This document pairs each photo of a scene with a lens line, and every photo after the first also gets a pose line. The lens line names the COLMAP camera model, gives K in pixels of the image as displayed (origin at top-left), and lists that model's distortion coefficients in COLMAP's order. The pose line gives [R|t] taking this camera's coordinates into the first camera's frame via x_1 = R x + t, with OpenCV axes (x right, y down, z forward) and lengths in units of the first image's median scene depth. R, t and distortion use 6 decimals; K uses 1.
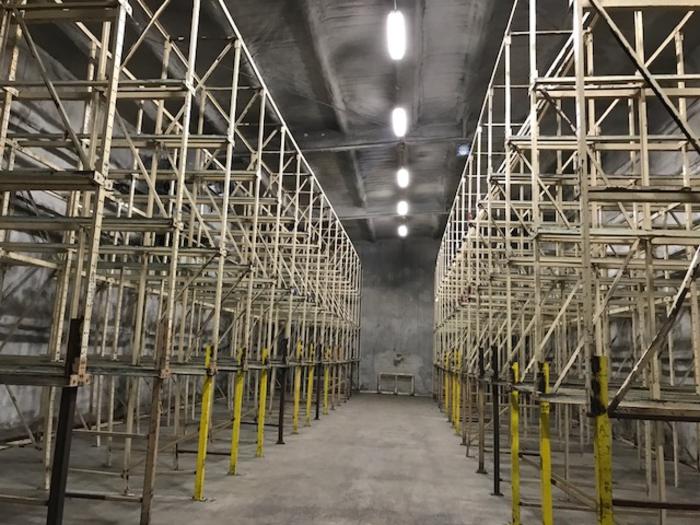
lens RADIAL K [[572.4, 0, 345.8], [0, 572.4, 261.5], [0, 0, 1]] dist [0.026877, -0.026789]
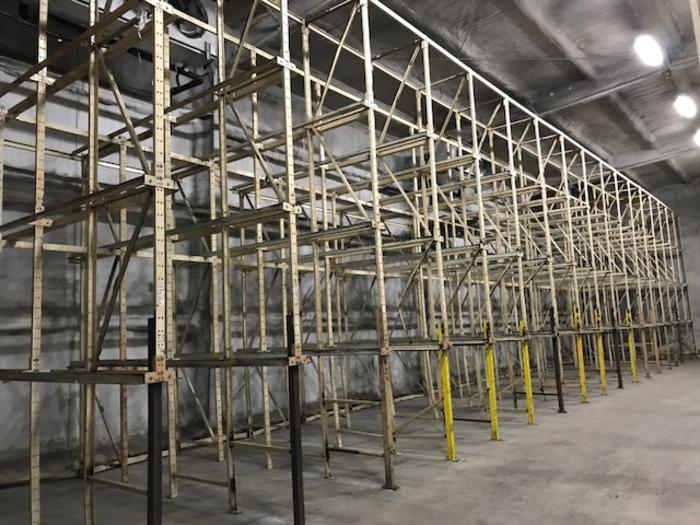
lens RADIAL K [[572.4, 0, 348.5], [0, 572.4, 262.1], [0, 0, 1]] dist [0.026877, -0.026789]
pose [[0.842821, -0.146275, -0.517934, 0.099953], [0.168177, 0.985745, -0.004723, 0.002300], [0.511242, -0.083124, 0.855408, -0.014803]]
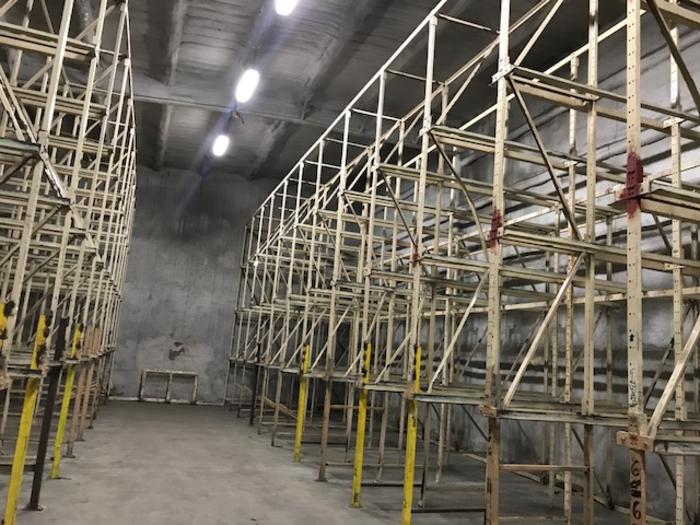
lens RADIAL K [[572.4, 0, 350.8], [0, 572.4, 258.7], [0, 0, 1]] dist [0.026877, -0.026789]
pose [[0.897823, 0.101816, 0.428424, -0.045574], [-0.109745, 0.993940, -0.006226, 0.091319], [-0.426461, -0.041428, 0.903557, 0.607279]]
